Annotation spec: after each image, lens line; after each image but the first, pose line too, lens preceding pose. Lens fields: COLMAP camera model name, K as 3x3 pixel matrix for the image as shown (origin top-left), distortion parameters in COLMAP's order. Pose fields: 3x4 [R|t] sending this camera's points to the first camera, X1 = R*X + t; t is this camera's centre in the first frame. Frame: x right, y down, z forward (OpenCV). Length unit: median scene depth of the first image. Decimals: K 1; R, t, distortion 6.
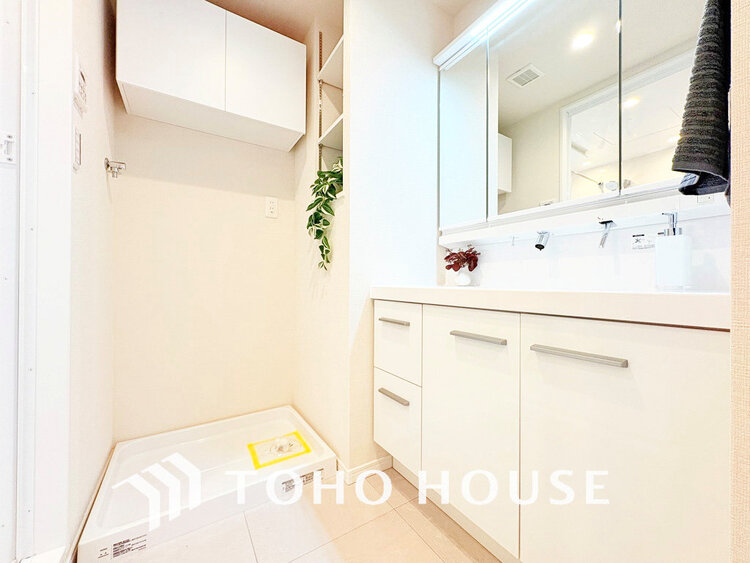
lens RADIAL K [[300.7, 0, 376.4], [0, 300.7, 282.6], [0, 0, 1]] dist [-0.000242, 0.000109]
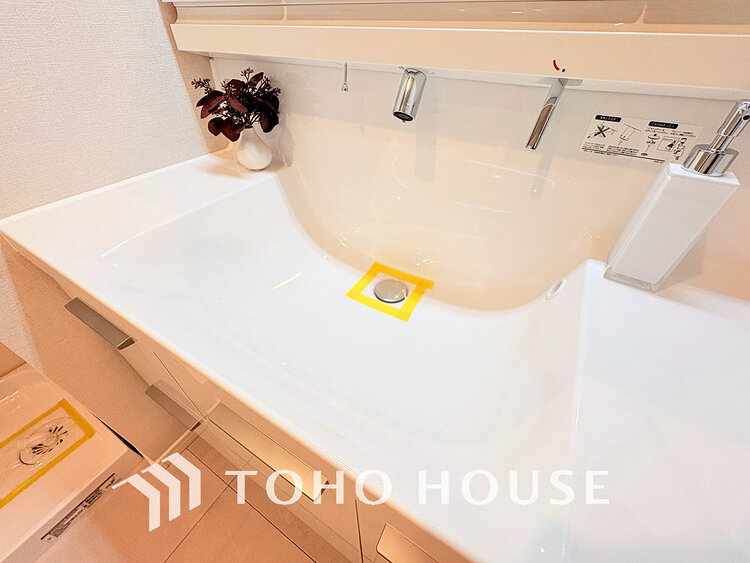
lens RADIAL K [[300.7, 0, 375.0], [0, 300.7, 278.9], [0, 0, 1]] dist [-0.000242, 0.000109]
pose [[0.893759, -0.287711, 0.344118, 0.235348], [-0.002401, 0.764102, 0.645090, -0.166540], [-0.448541, -0.577382, 0.682233, 0.471176]]
